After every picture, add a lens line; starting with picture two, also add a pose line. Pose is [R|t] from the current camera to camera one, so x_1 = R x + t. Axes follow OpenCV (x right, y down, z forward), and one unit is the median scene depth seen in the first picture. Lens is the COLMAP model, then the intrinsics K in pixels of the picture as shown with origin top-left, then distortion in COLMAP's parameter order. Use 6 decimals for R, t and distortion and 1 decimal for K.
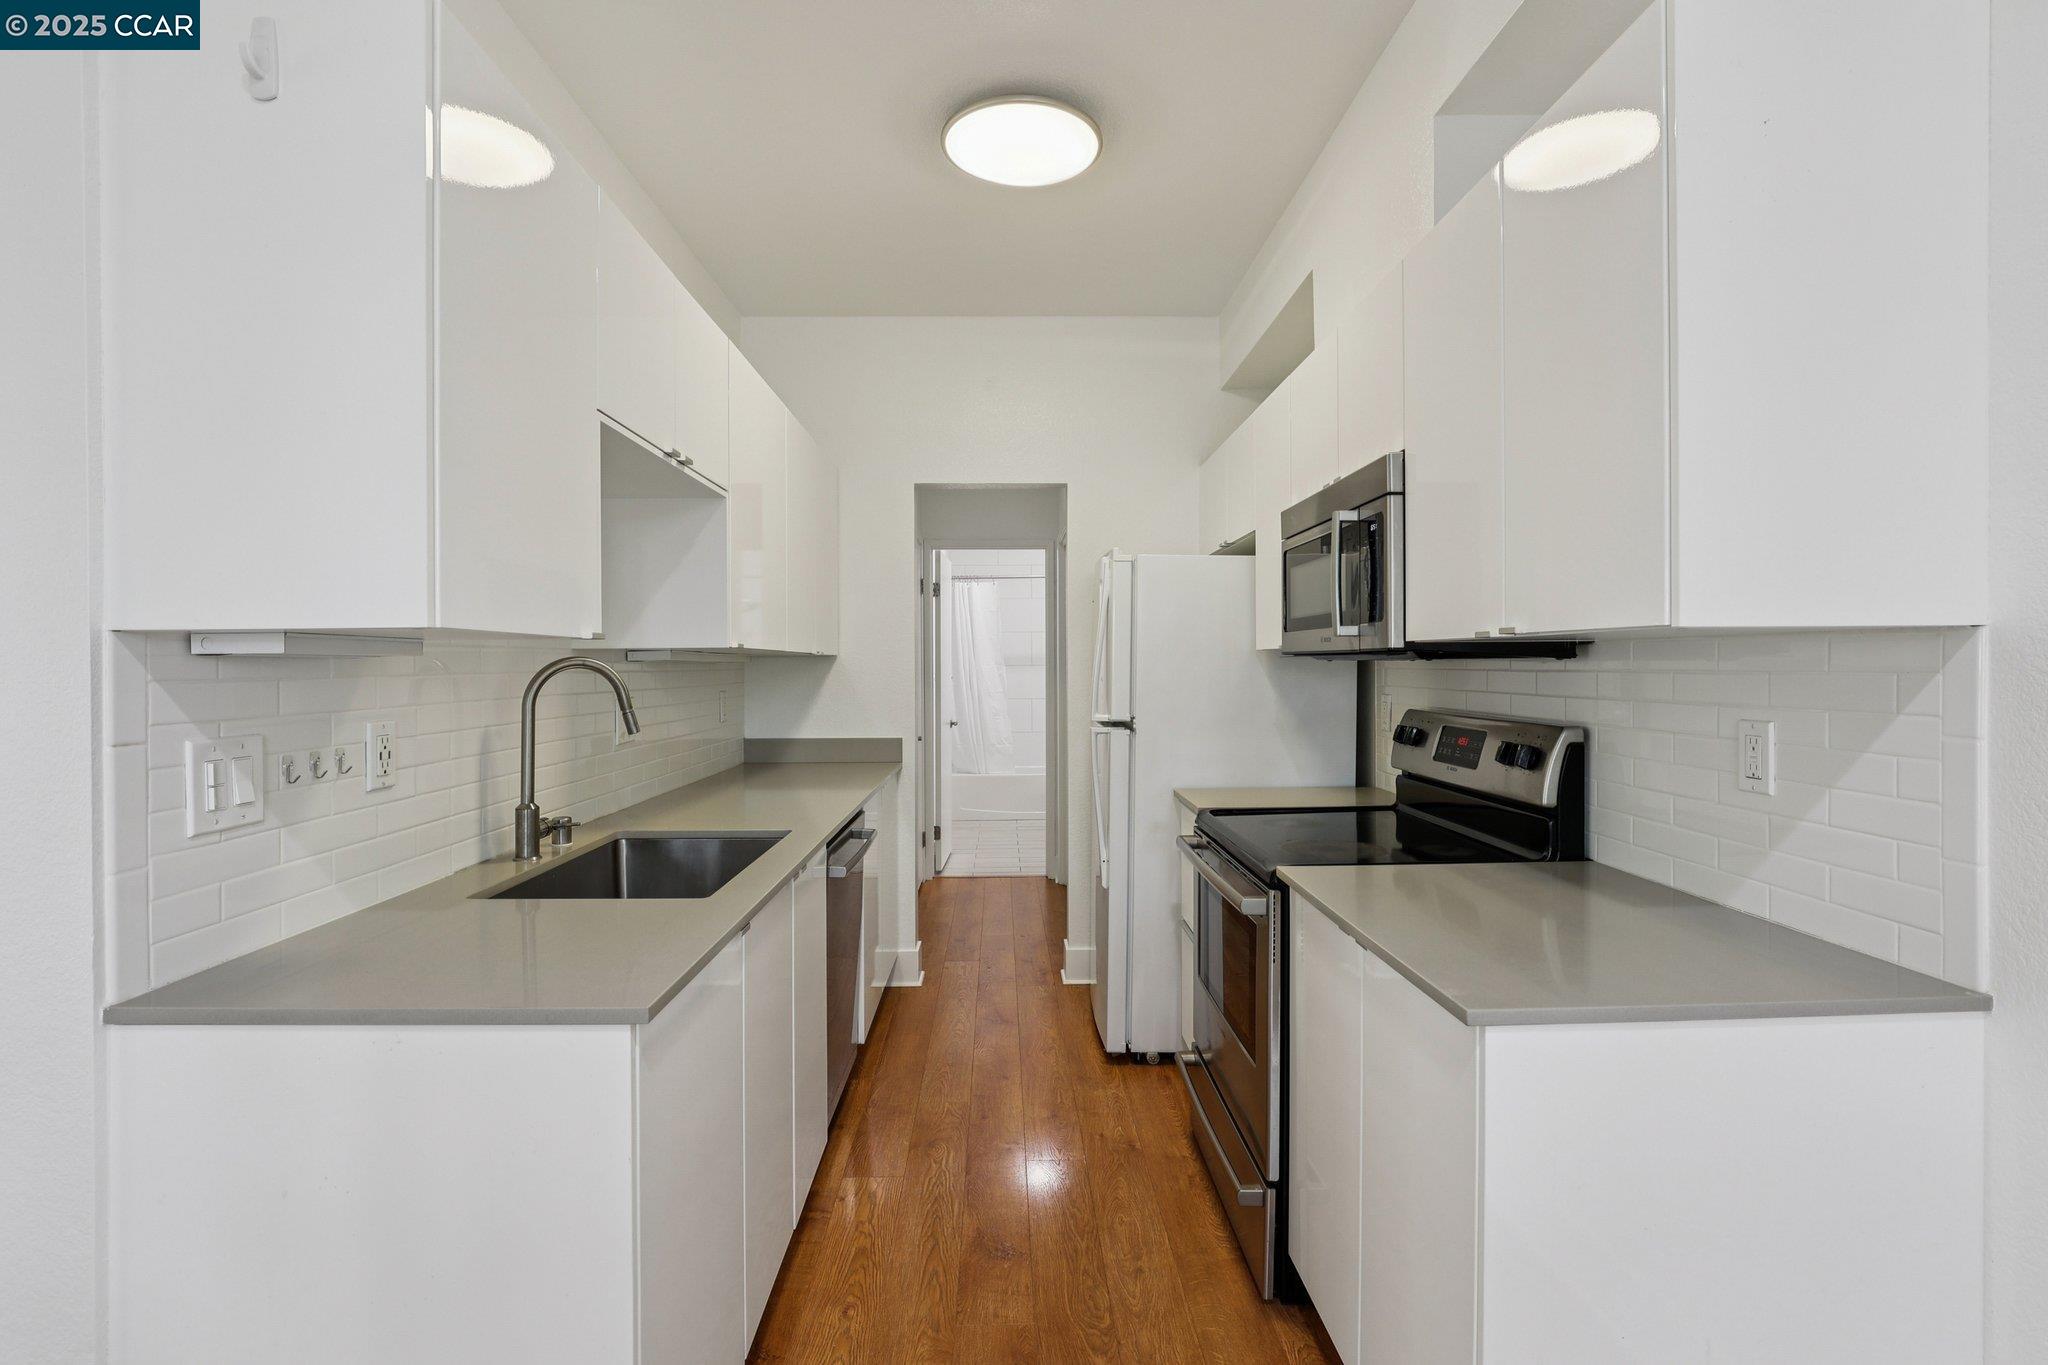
lens RADIAL K [[962.3, 0, 1043.5], [0, 962.3, 678.8], [0, 0, 1]] dist [-0.021028, 0.001822]
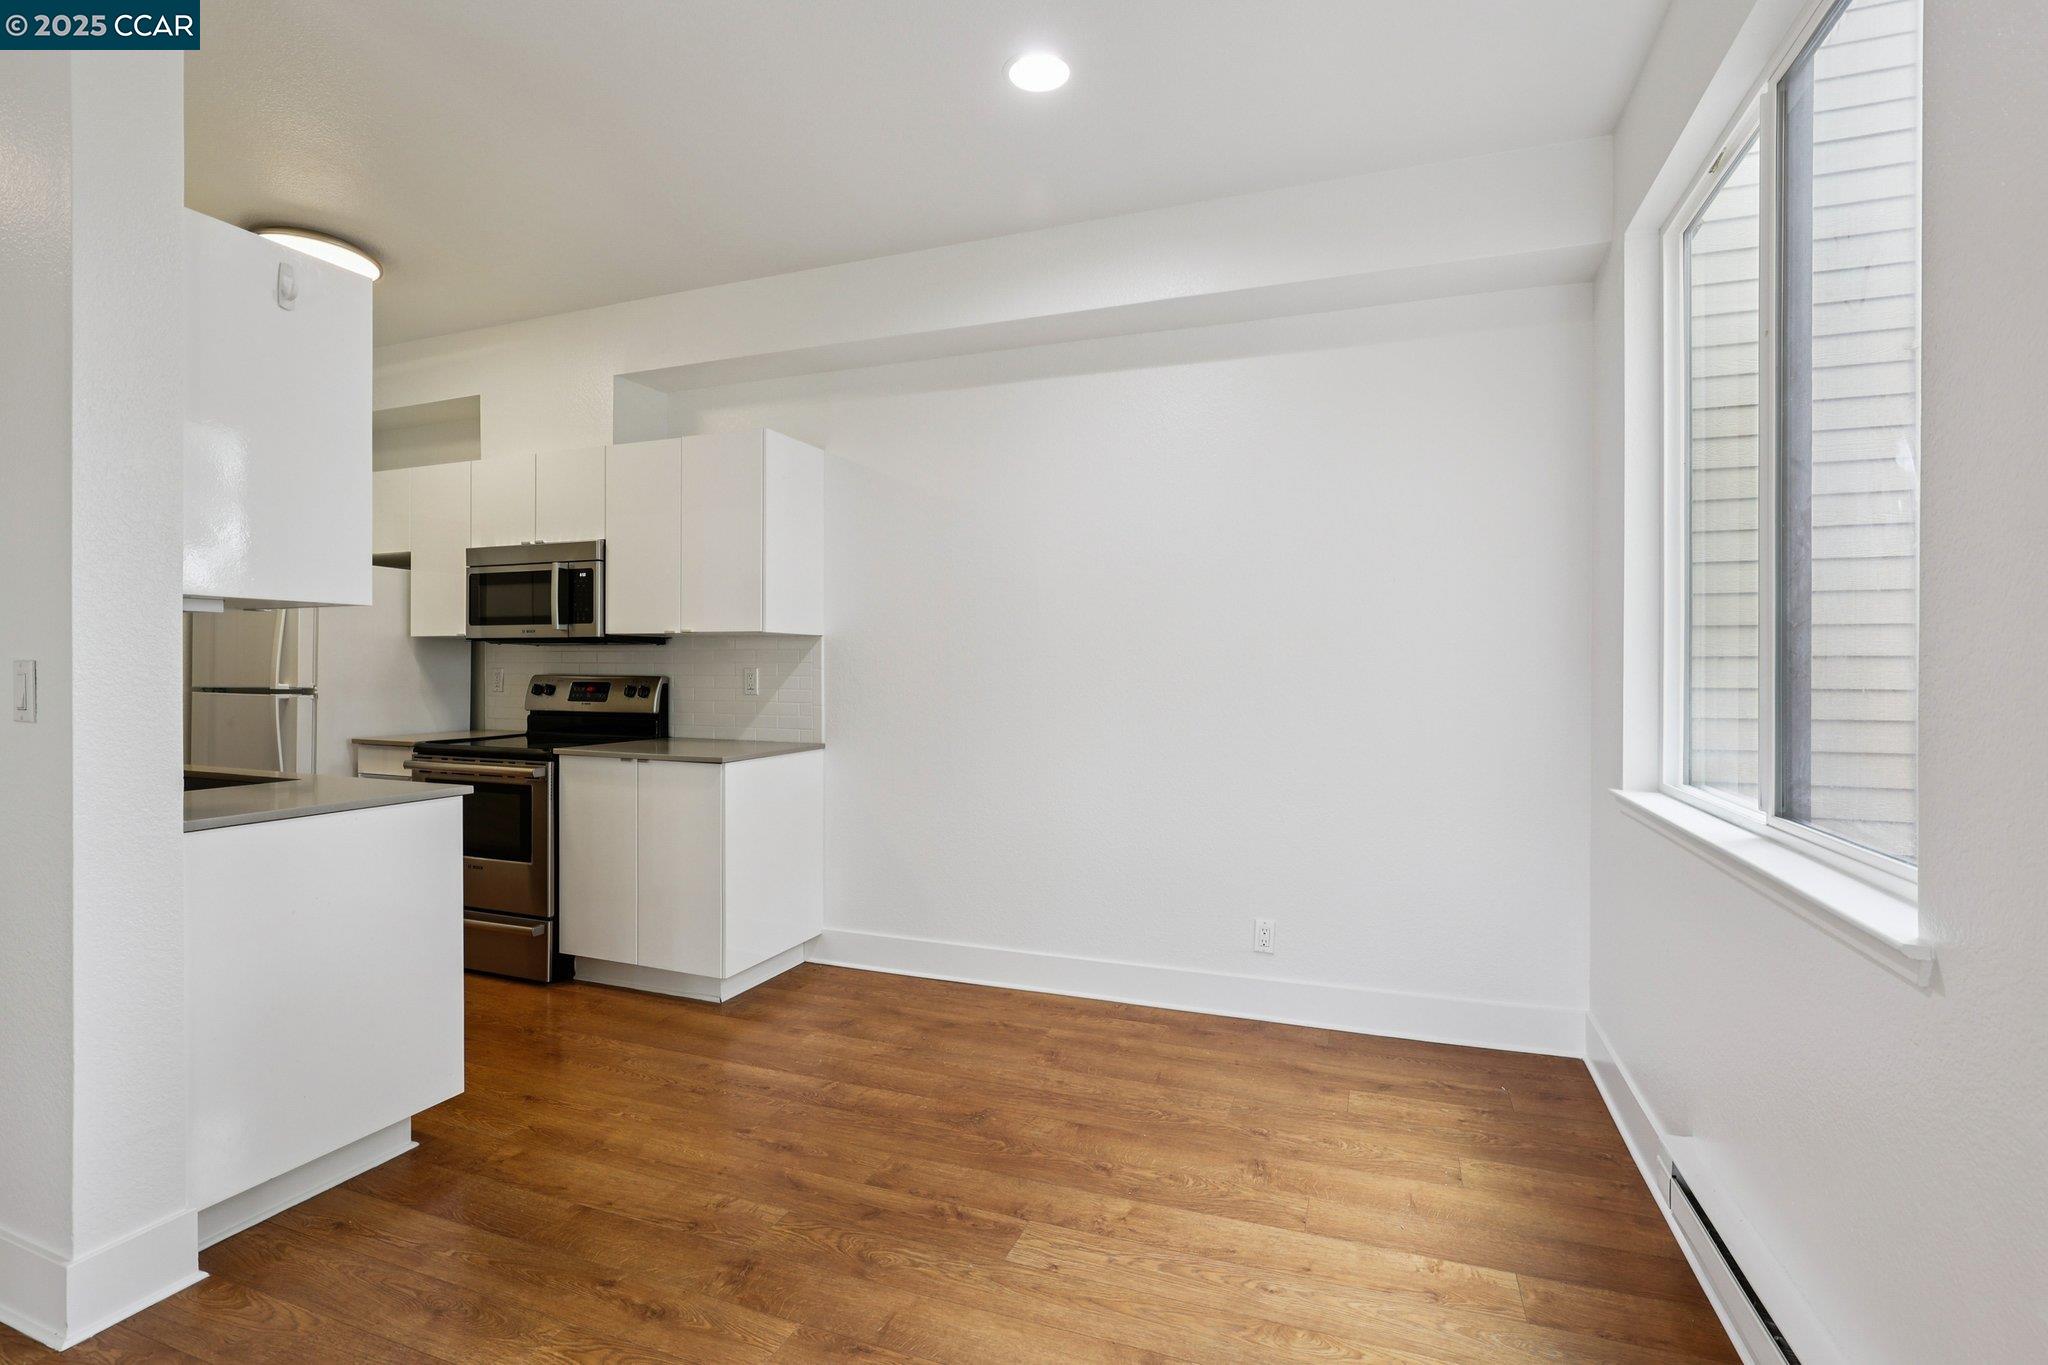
lens RADIAL K [[962.3, 0, 992.7], [0, 962.3, 672.4], [0, 0, 1]] dist [-0.021028, 0.001822]
pose [[0.428398, 0.003074, 0.903585, -1.067565], [0.008432, 0.999937, -0.007400, 0.062510], [-0.903551, 0.010789, 0.428345, -0.588487]]
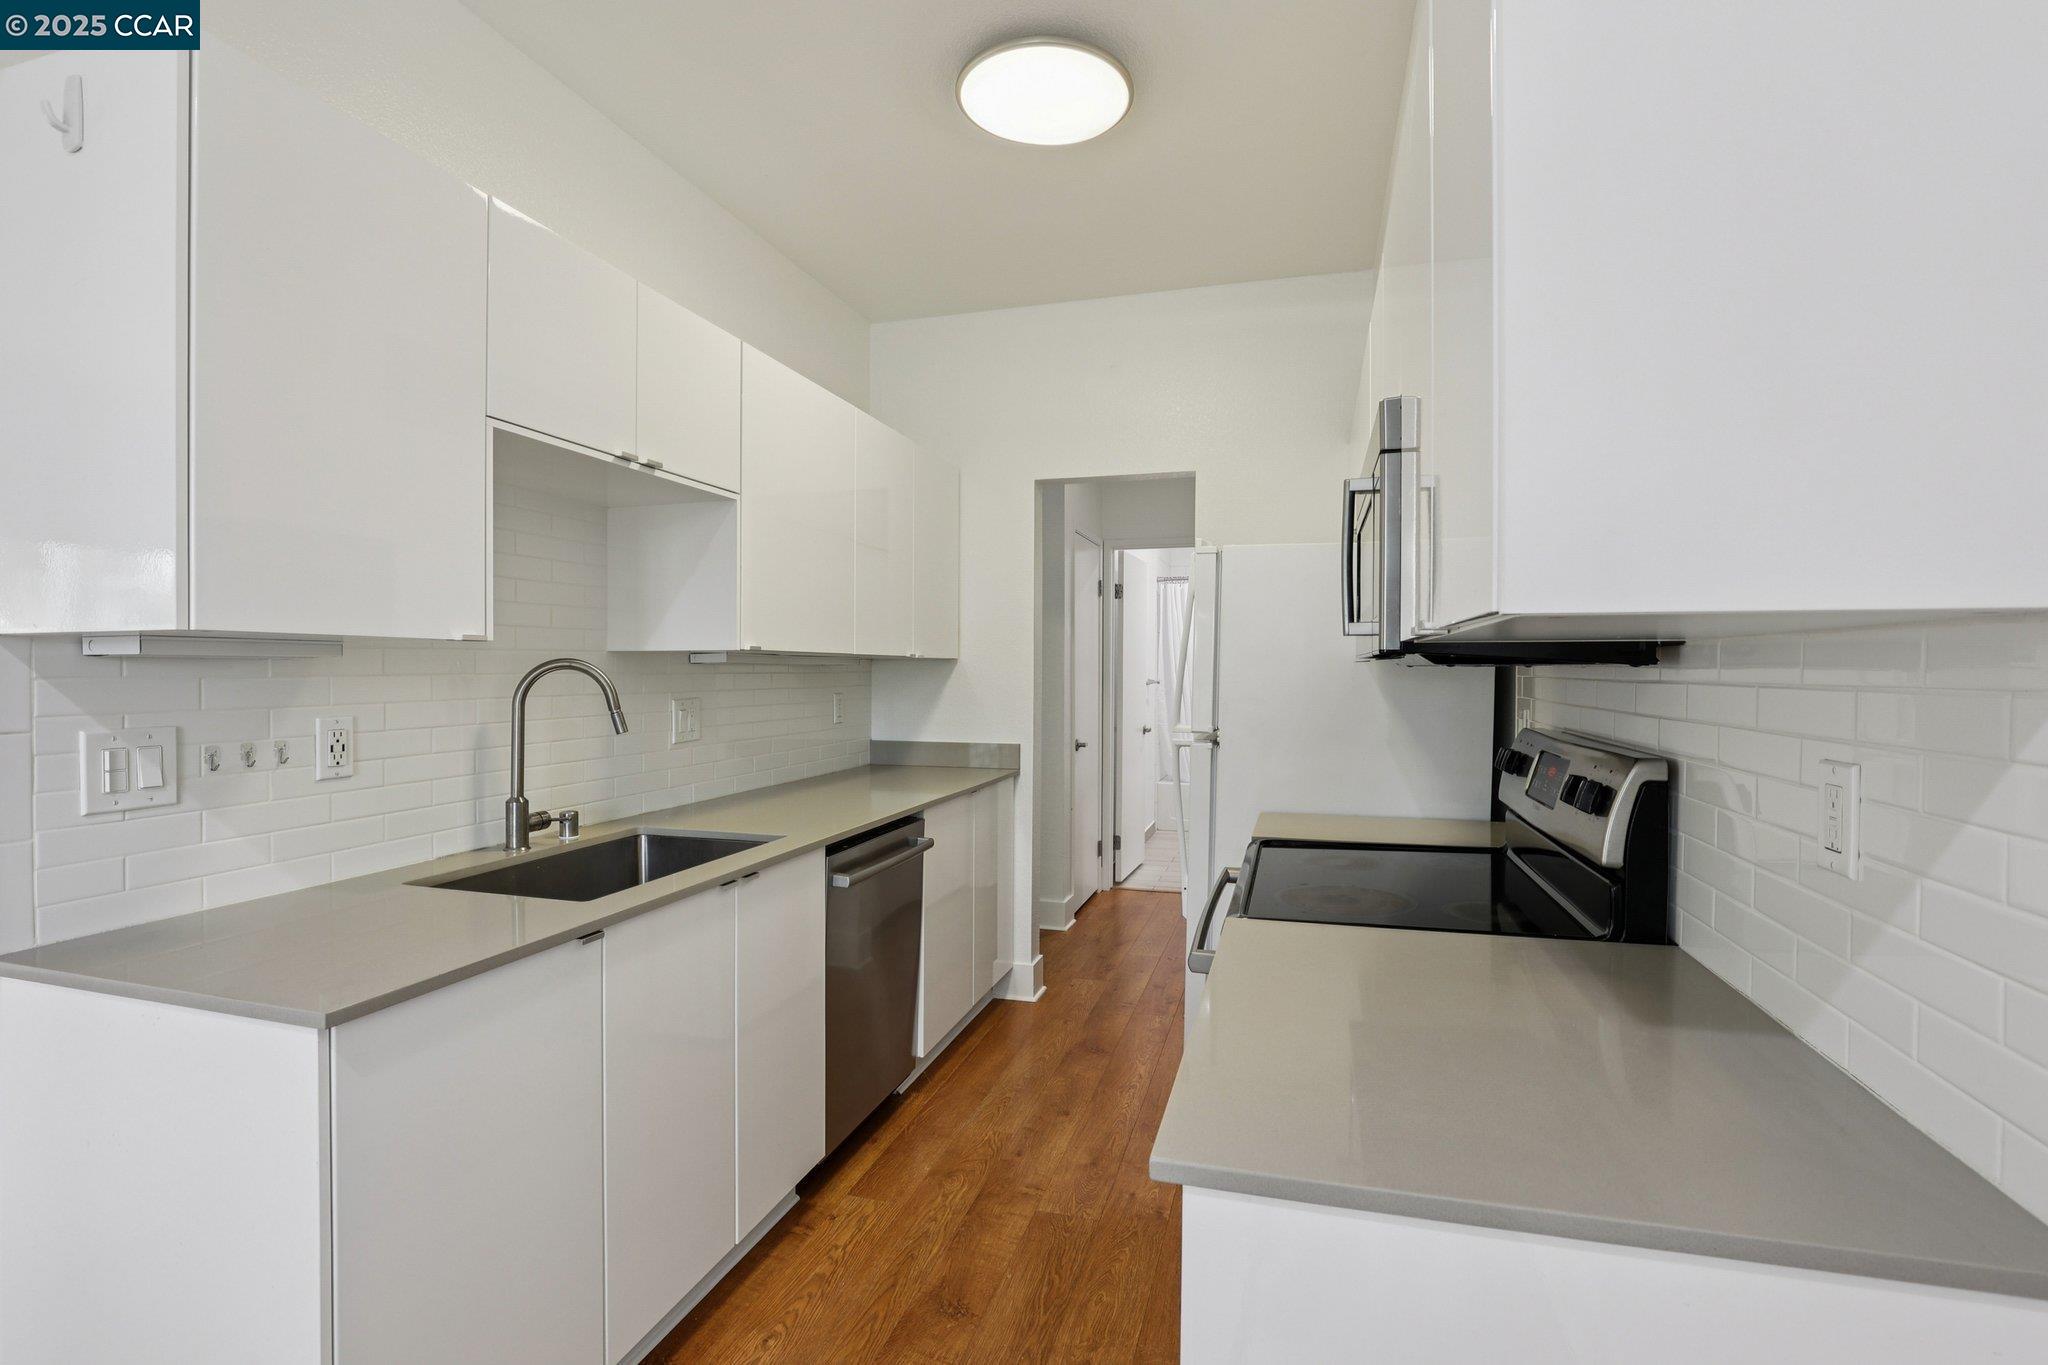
lens RADIAL K [[962.3, 0, 1034.7], [0, 962.3, 692.7], [0, 0, 1]] dist [-0.021028, 0.001822]
pose [[0.951898, 0.014003, -0.306096, 0.323525], [-0.010977, 0.999872, 0.011606, -0.003580], [0.306219, -0.007688, 0.951930, 0.166473]]
